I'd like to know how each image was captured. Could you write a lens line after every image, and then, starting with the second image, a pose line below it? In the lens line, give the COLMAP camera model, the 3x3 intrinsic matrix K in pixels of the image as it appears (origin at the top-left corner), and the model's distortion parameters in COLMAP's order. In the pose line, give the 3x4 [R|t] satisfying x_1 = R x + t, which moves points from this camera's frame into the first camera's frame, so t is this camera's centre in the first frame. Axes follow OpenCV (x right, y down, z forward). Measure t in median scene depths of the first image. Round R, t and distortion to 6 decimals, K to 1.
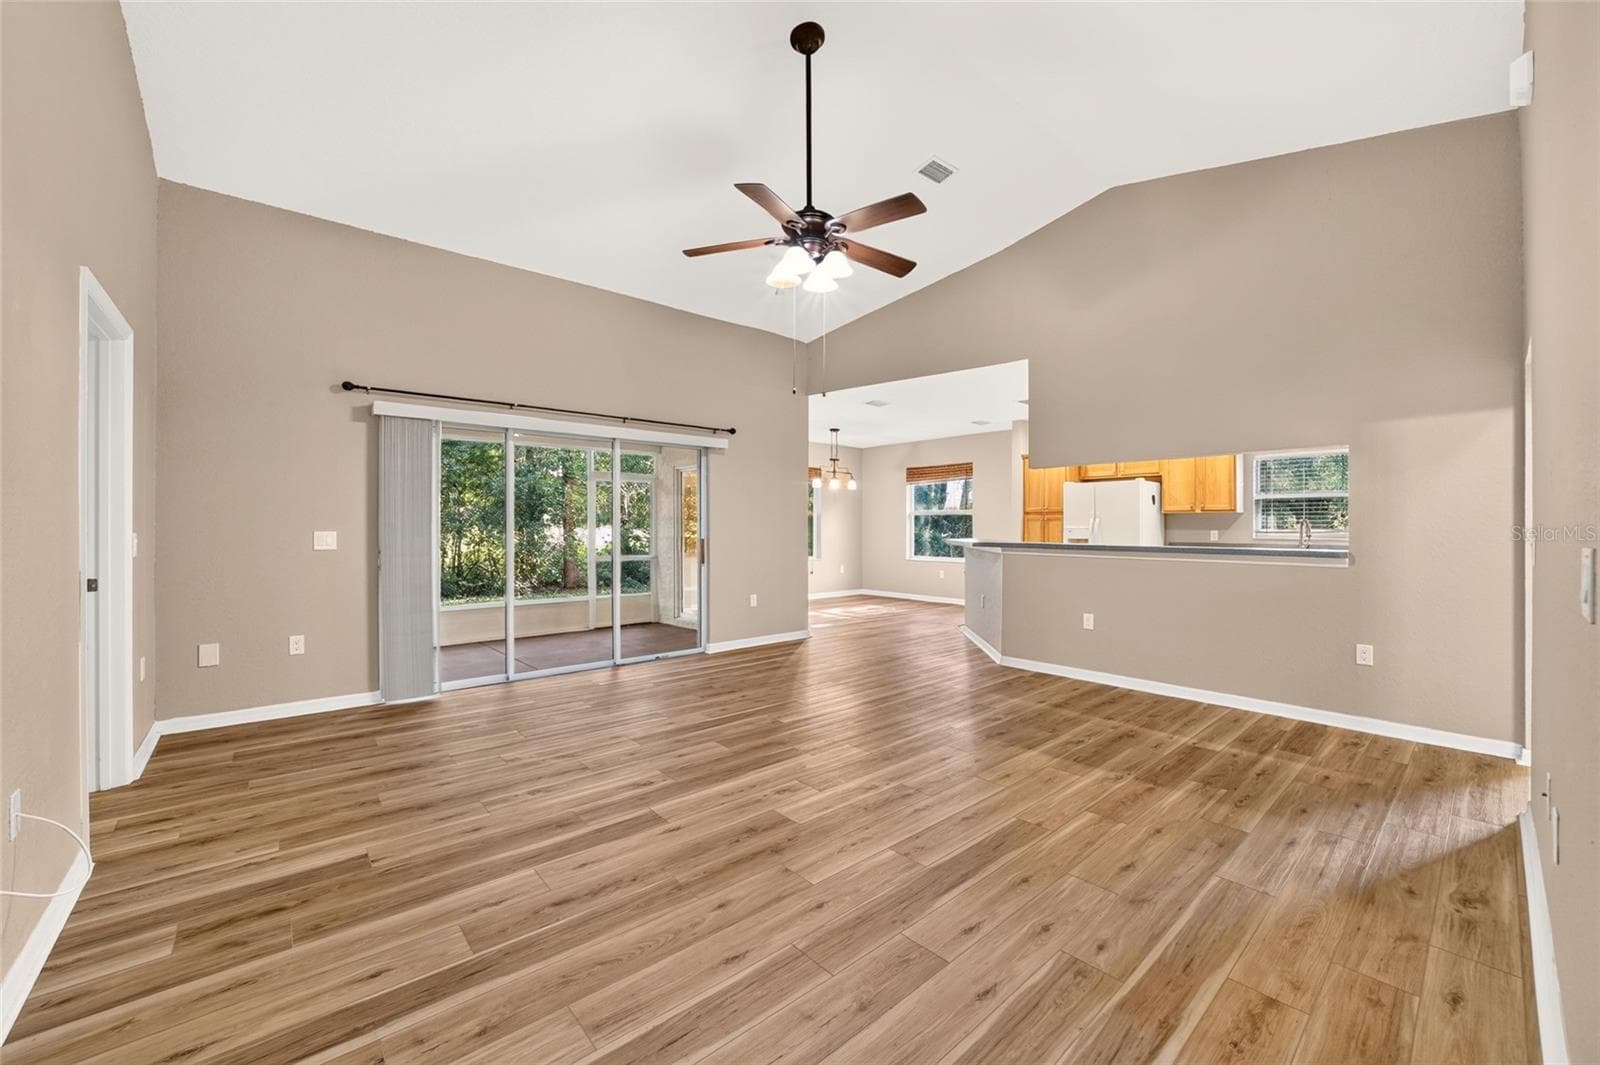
lens RADIAL K [[623.9, 0, 800.1], [0, 623.9, 526.7], [0, 0, 1]] dist [-0.033892, 0.006772]
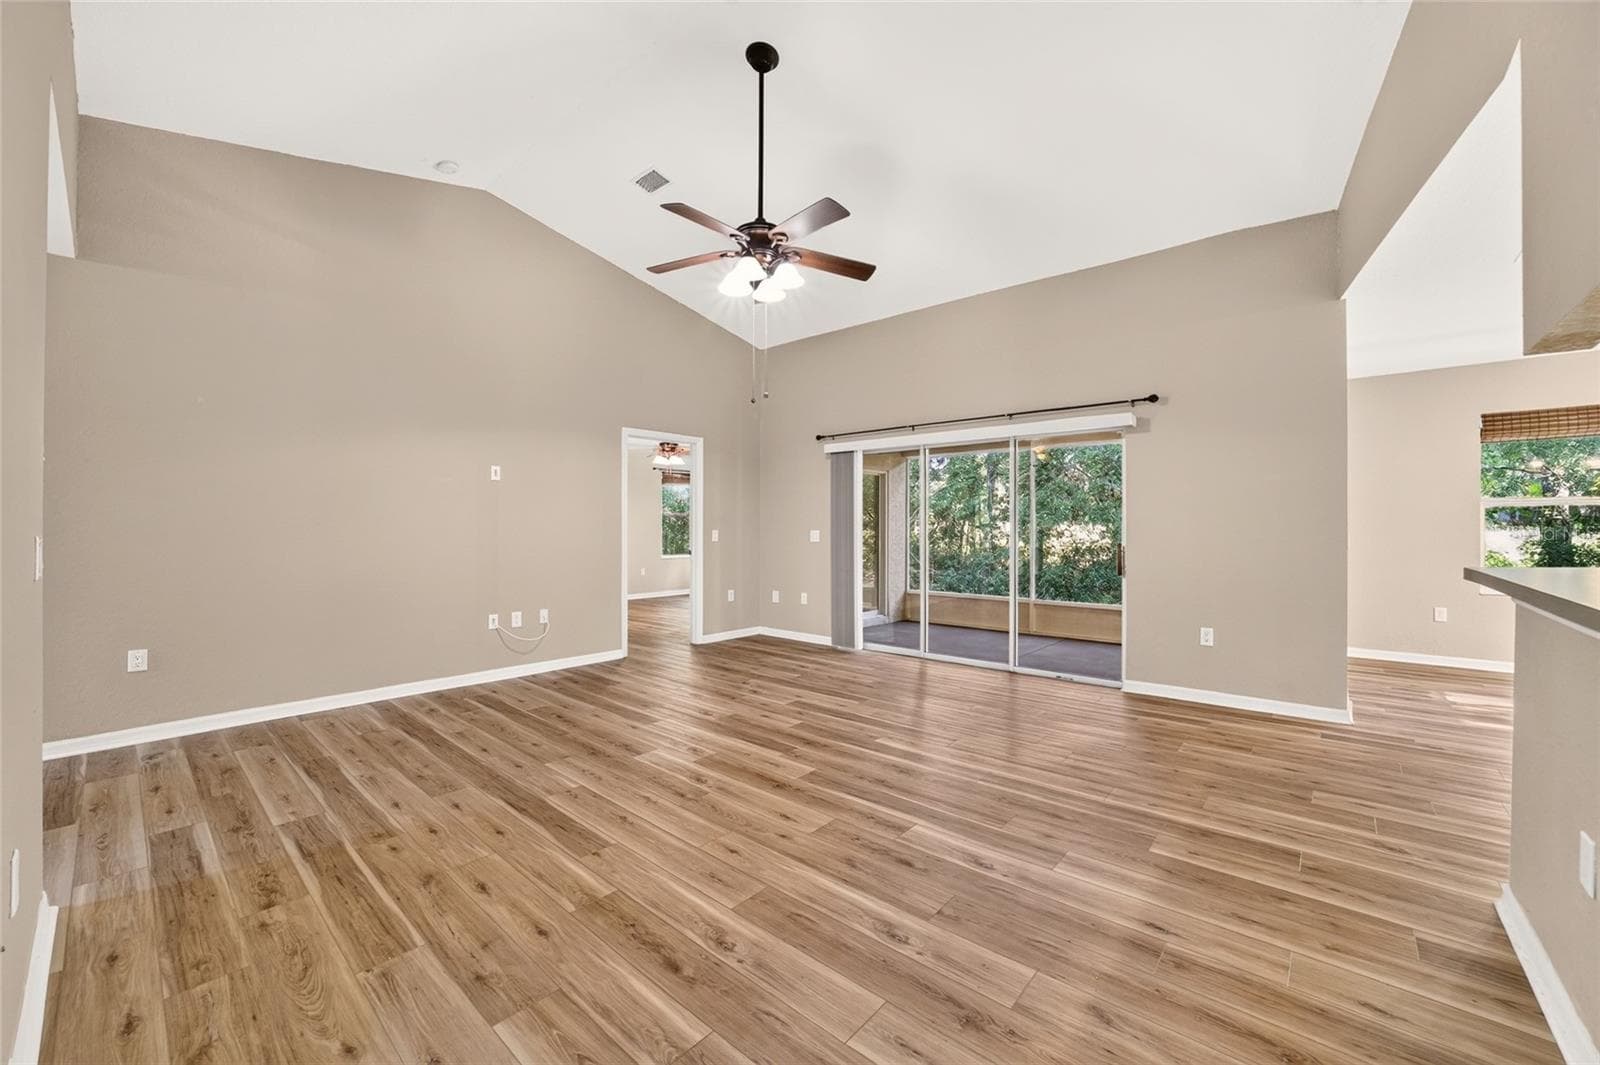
lens RADIAL K [[623.9, 0, 800.1], [0, 623.9, 526.7], [0, 0, 1]] dist [-0.033892, 0.006772]
pose [[0.132739, -0.002884, -0.991147, 1.048506], [-0.000217, 0.999996, -0.002939, 0.002289], [0.991151, 0.000605, 0.132738, 0.928666]]
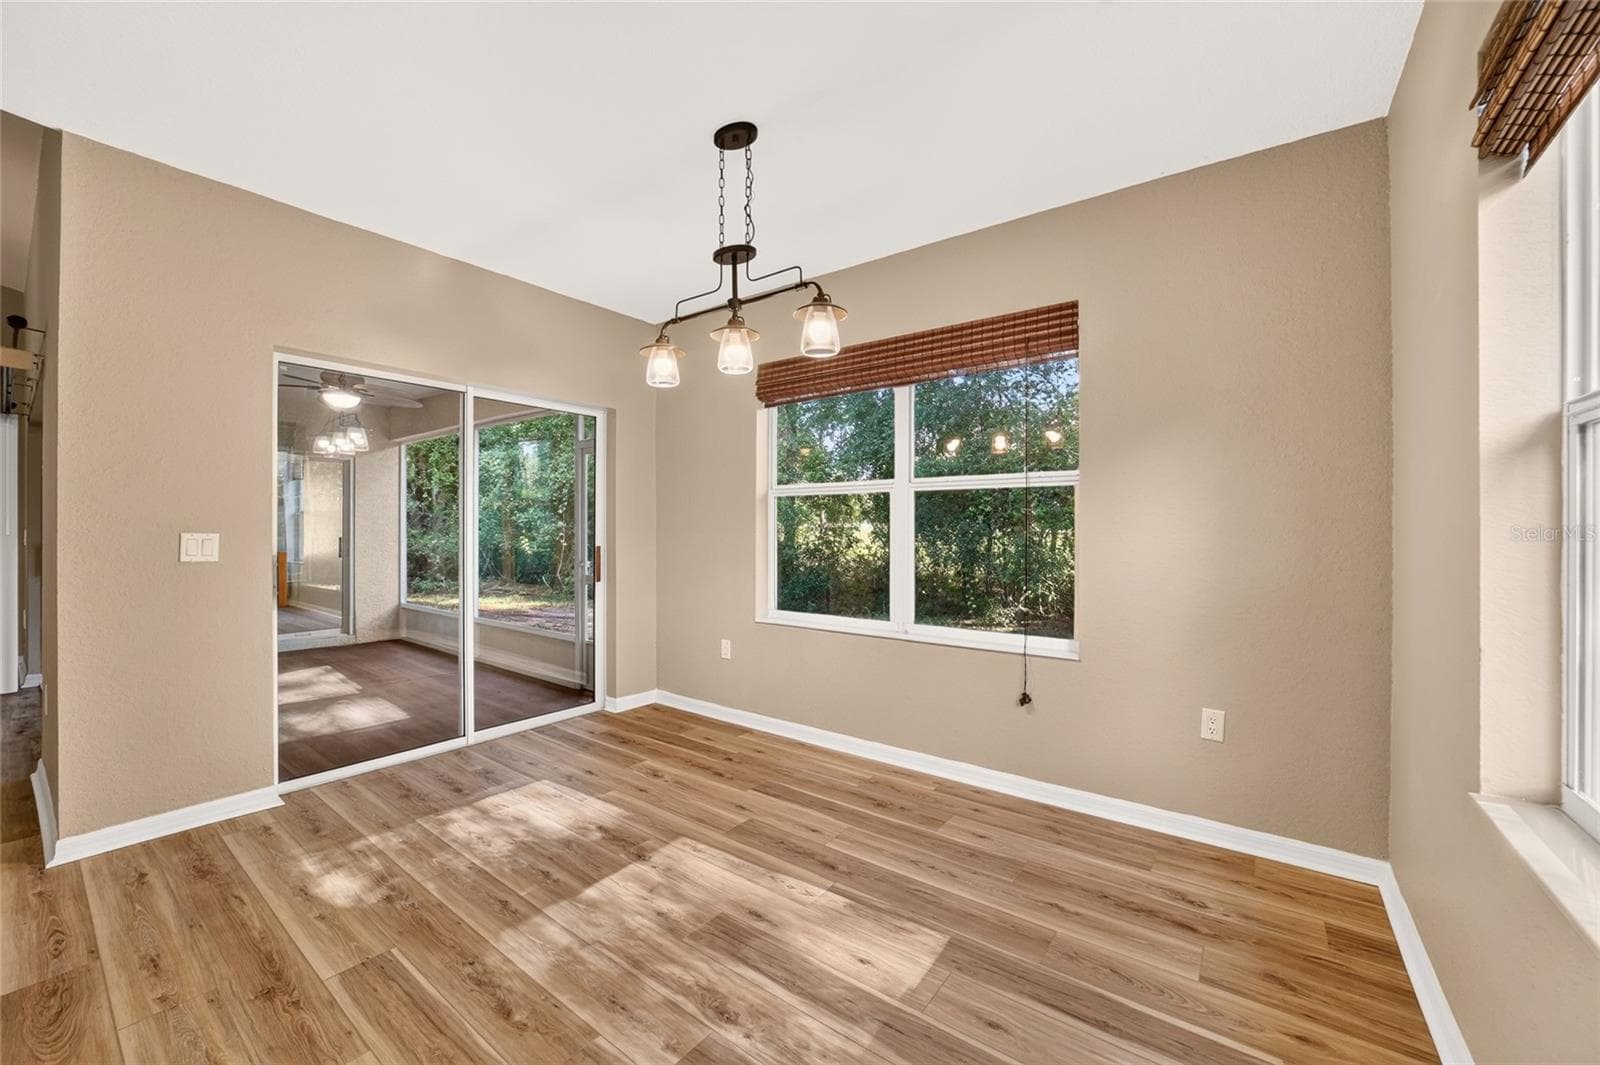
lens RADIAL K [[623.9, 0, 800.1], [0, 623.9, 526.7], [0, 0, 1]] dist [-0.033892, 0.006772]
pose [[0.206426, -0.000930, -0.978462, 0.863718], [-0.001387, 0.999998, -0.001243, -0.001307], [0.978461, 0.001614, 0.206425, 2.802151]]
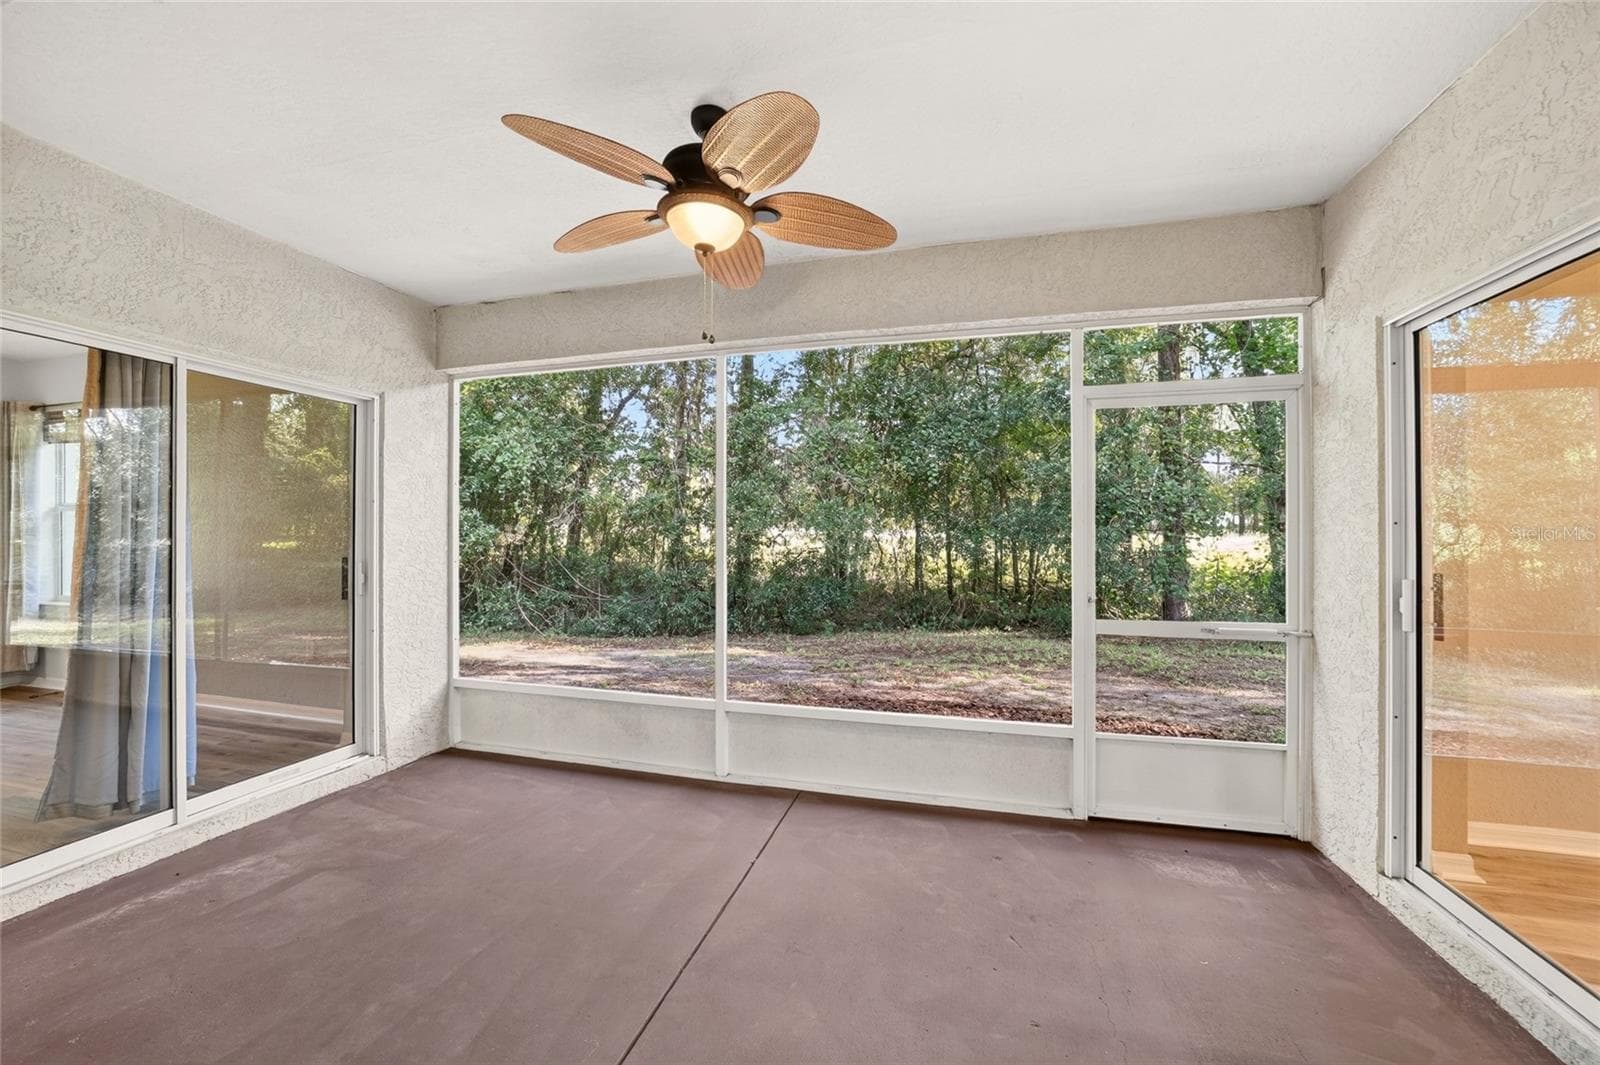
lens RADIAL K [[623.9, 0, 800.1], [0, 623.9, 526.7], [0, 0, 1]] dist [-0.033892, 0.006772]
pose [[0.550492, -0.008216, -0.834800, -0.316816], [0.000393, 0.999954, -0.009582, -0.005705], [0.834841, 0.004947, 0.550469, 1.699806]]
